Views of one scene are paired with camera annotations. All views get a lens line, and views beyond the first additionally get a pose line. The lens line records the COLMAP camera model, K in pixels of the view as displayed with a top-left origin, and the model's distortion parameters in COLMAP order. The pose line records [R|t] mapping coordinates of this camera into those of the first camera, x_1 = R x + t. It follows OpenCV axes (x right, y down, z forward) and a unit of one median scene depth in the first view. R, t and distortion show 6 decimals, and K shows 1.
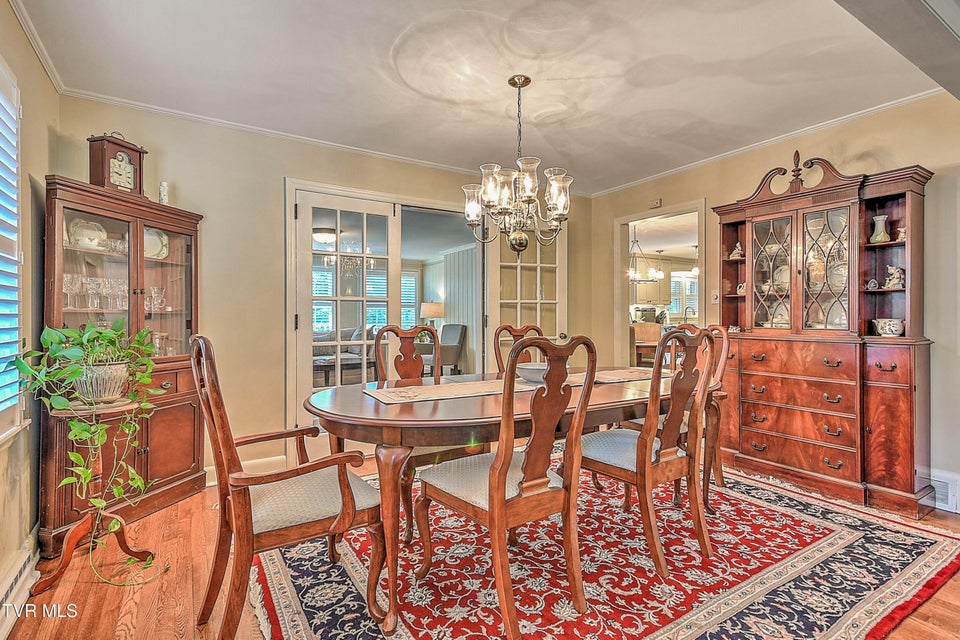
lens RADIAL K [[466.8, 0, 485.8], [0, 466.8, 320.7], [0, 0, 1]] dist [0.016187, 0.000446]
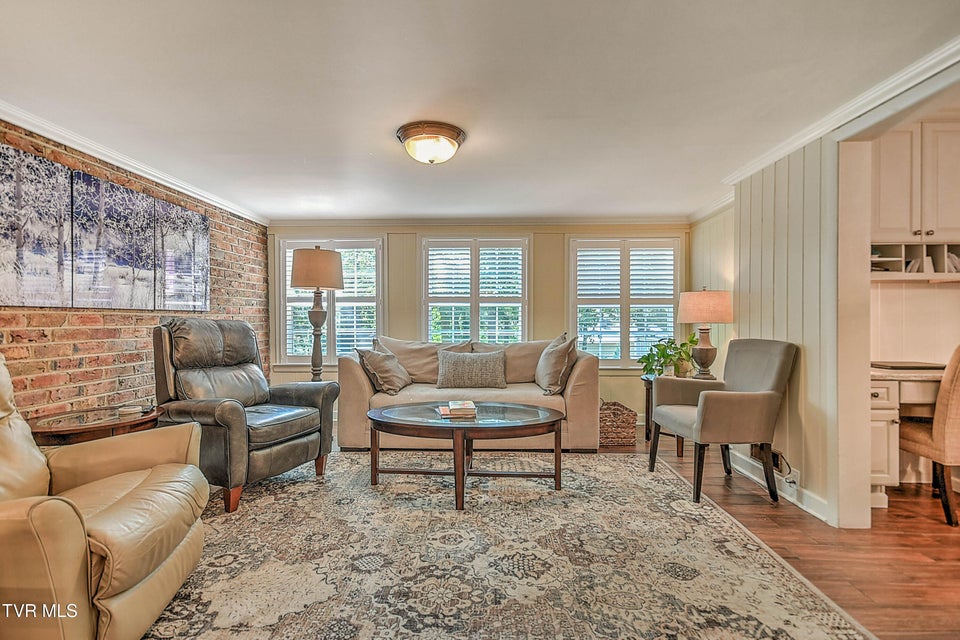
lens RADIAL K [[456.6, 0, 479.2], [0, 456.6, 321.6], [0, 0, 1]] dist [0.017218, 0.000451]
pose [[0.824839, 0.002370, -0.565363, -0.039091], [-0.002150, 0.999997, 0.001055, -0.006916], [0.565364, 0.000345, 0.824842, 0.467213]]
